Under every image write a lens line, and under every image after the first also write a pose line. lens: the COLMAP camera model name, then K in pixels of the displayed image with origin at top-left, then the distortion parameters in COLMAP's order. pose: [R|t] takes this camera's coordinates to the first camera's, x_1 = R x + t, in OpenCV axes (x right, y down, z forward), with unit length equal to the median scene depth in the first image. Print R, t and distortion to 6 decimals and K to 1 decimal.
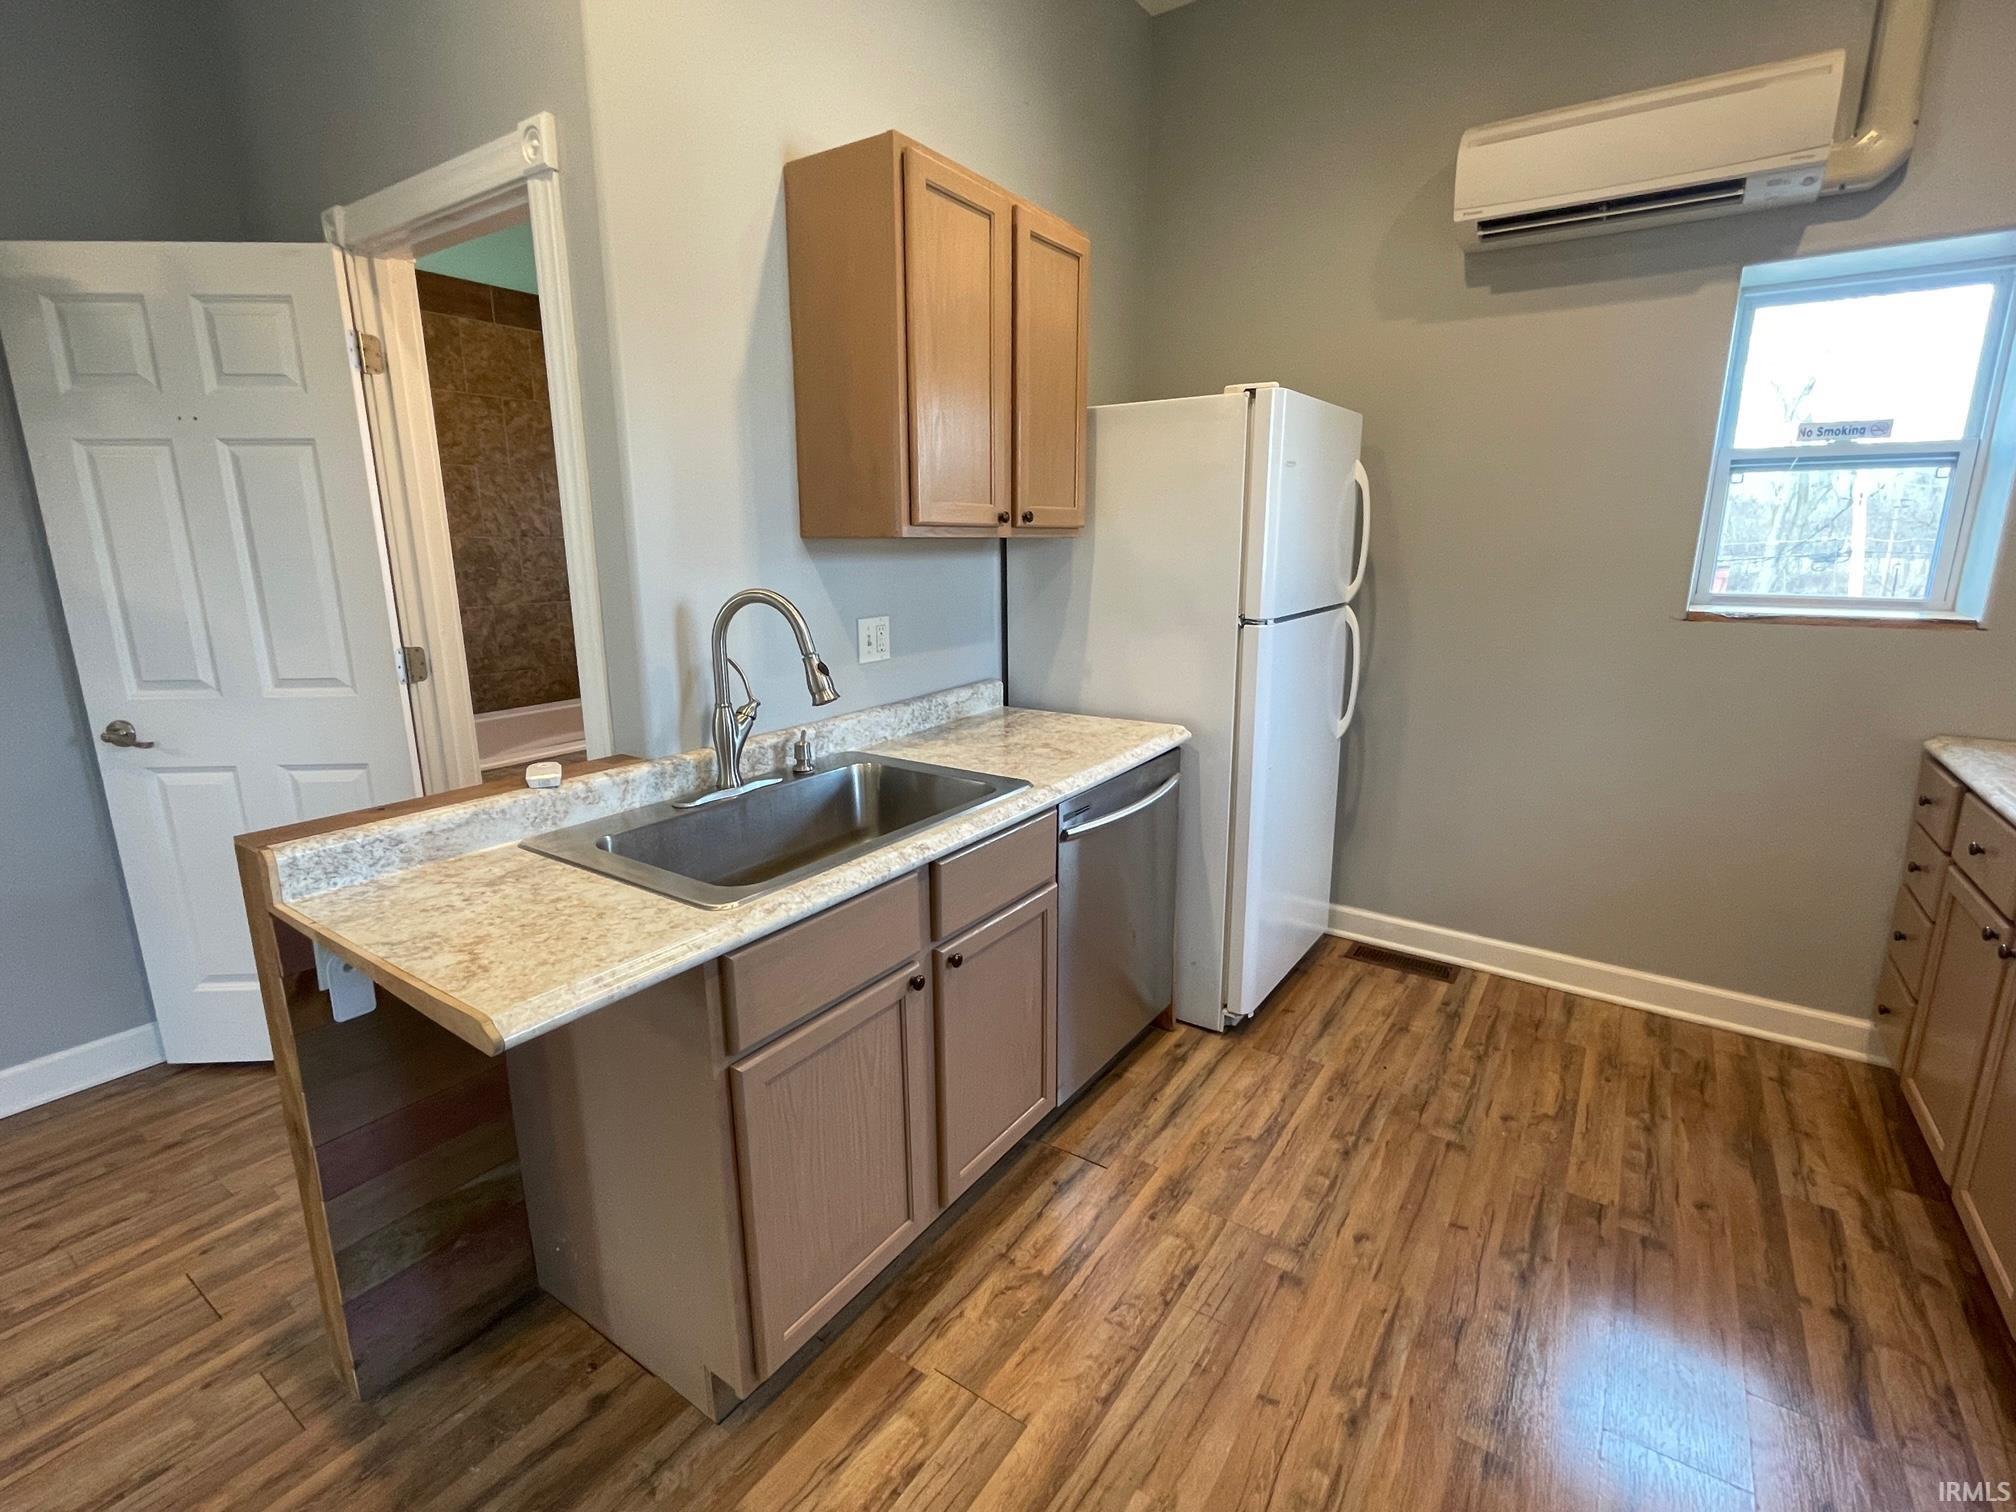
lens RADIAL K [[943.0, 0, 1008.3], [0, 943.0, 749.7], [0, 0, 1]] dist [-0.003639, 0.000555]
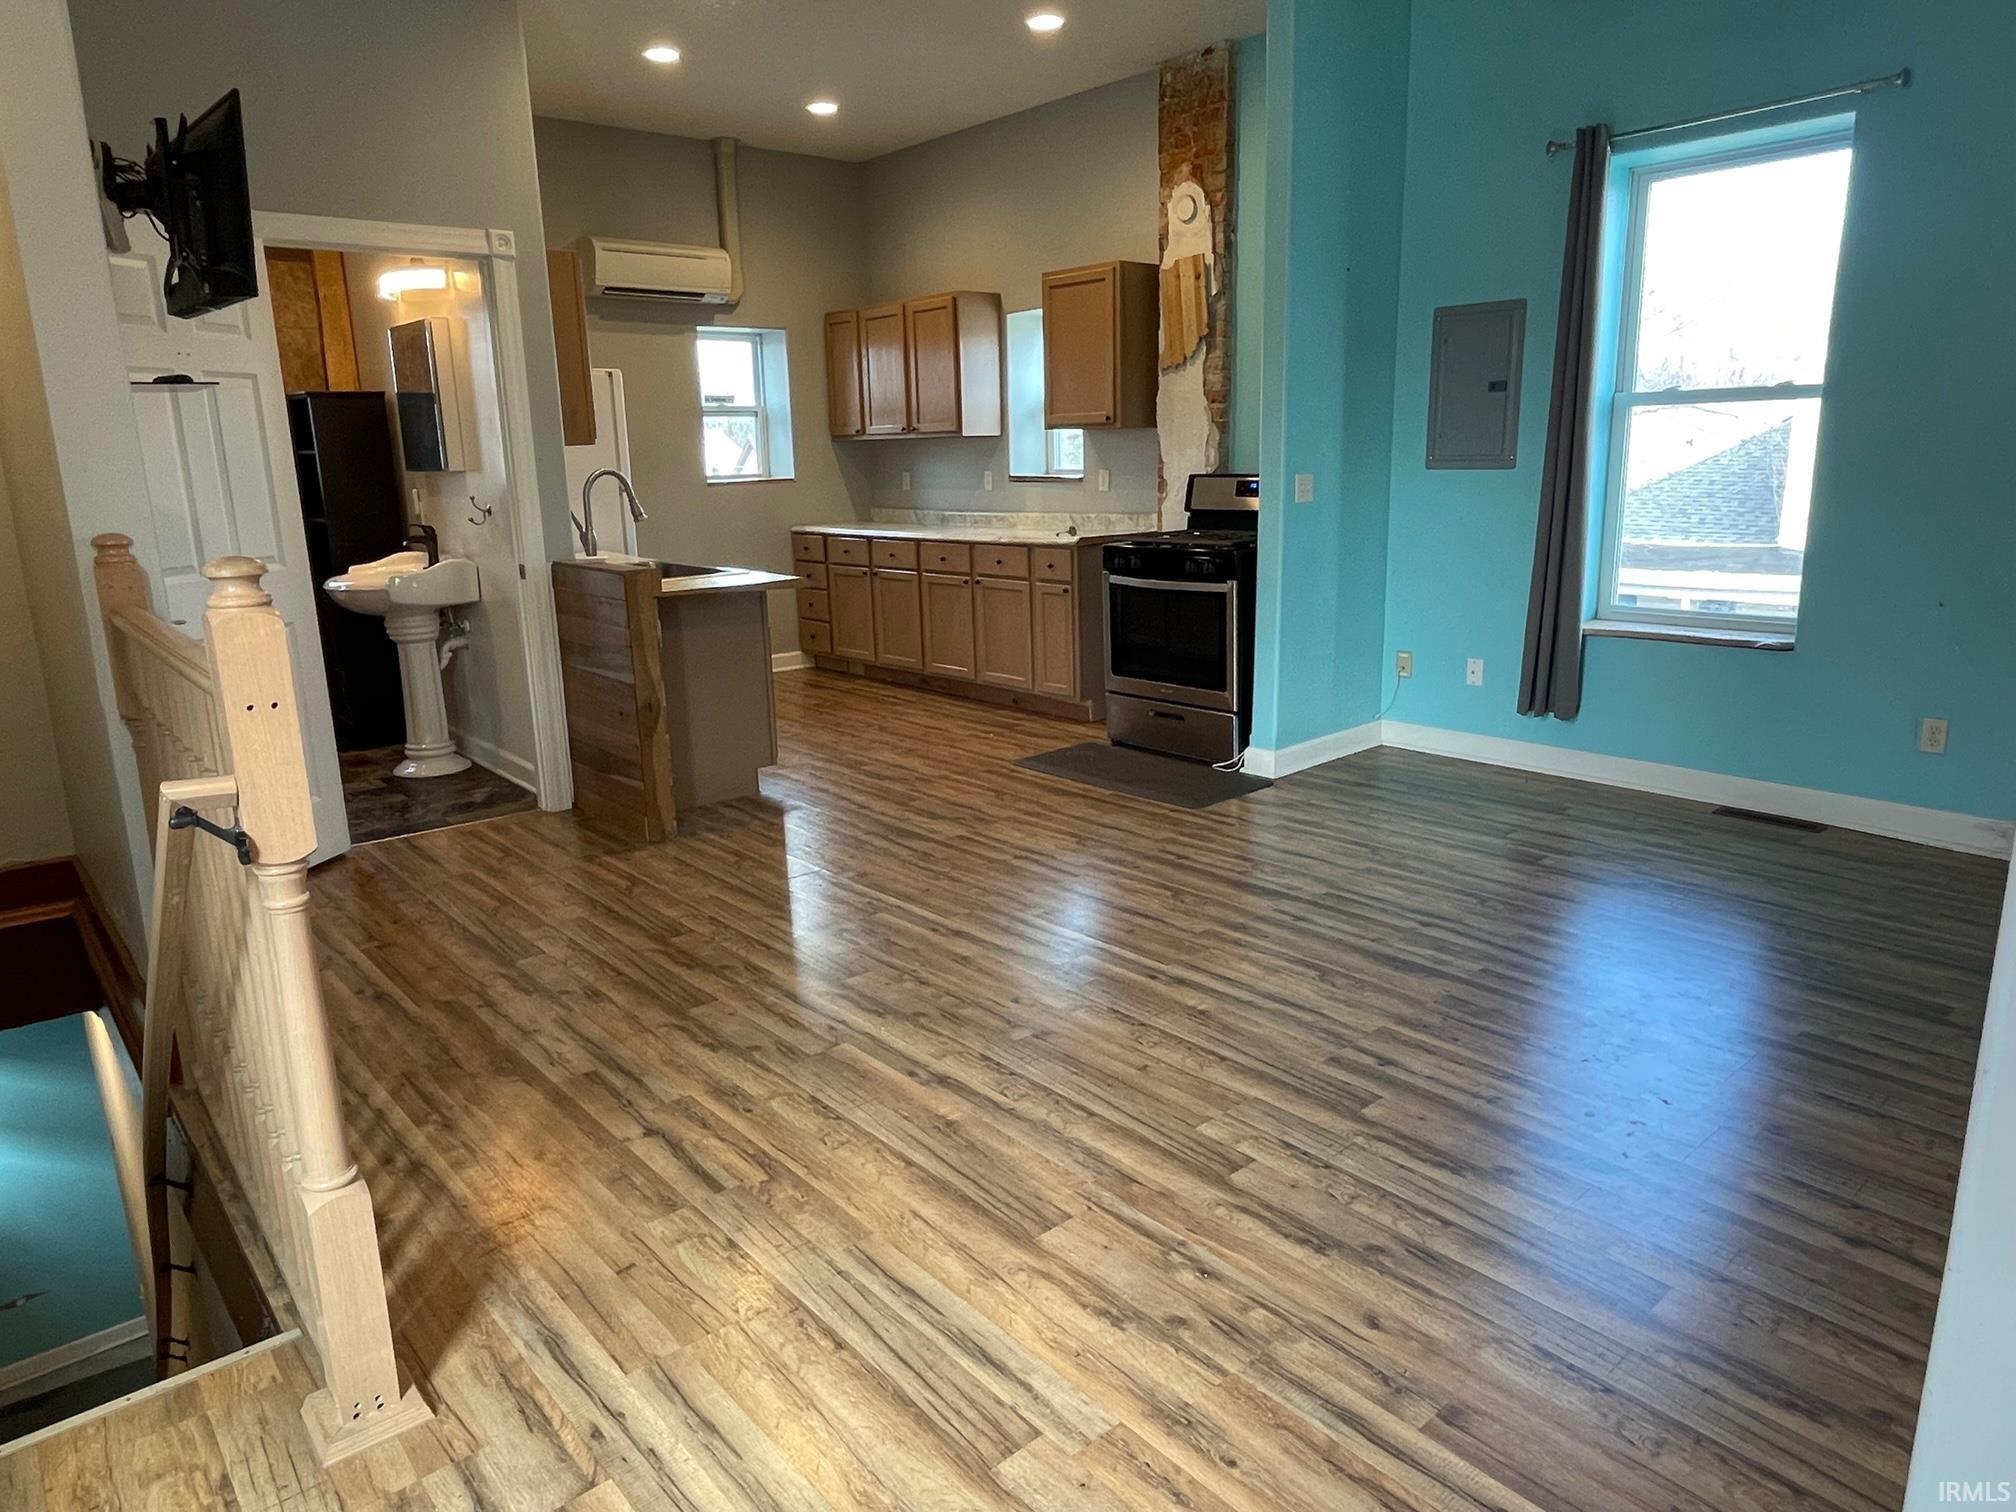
lens RADIAL K [[1270.1, 0, 1006.3], [0, 1270.1, 748.9], [0, 0, 1]] dist [-0.002746, -0.001582]
pose [[0.259223, -0.225450, 0.939136, -2.186845], [0.238547, 0.957193, 0.163941, 0.136491], [-0.935895, 0.181530, 0.301907, -0.440570]]
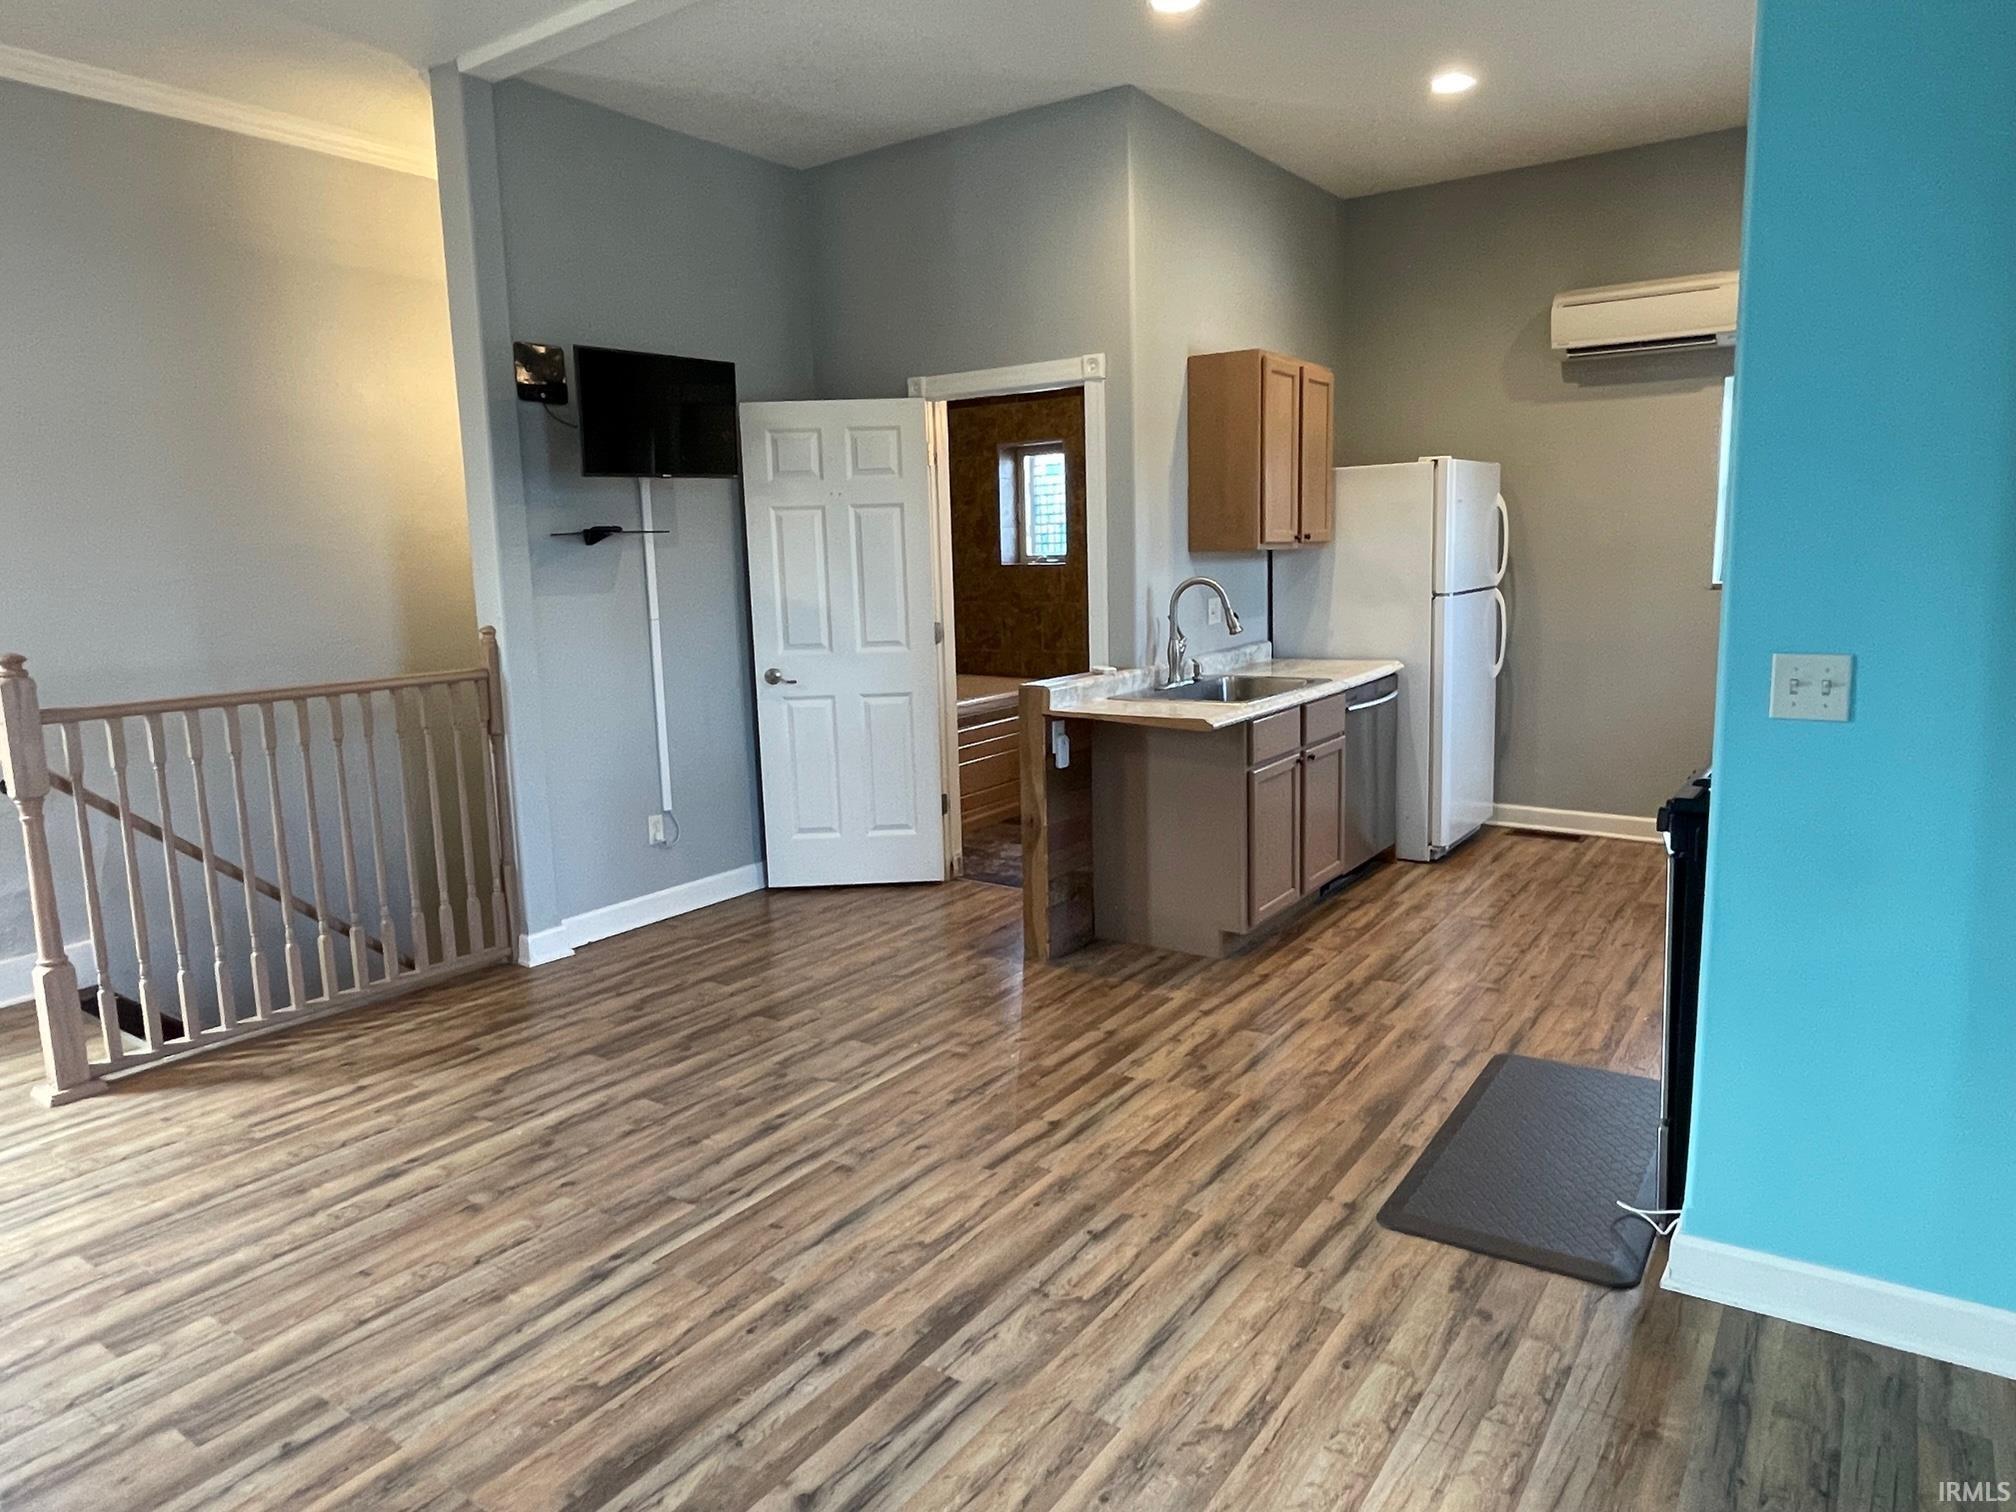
lens RADIAL K [[1270.1, 0, 1006.3], [0, 1270.1, 748.9], [0, 0, 1]] dist [-0.002746, -0.001582]
pose [[0.999558, -0.023680, -0.017985, -0.492111], [0.022409, 0.997442, -0.067872, 0.281249], [0.019546, 0.067439, 0.997532, -1.281114]]
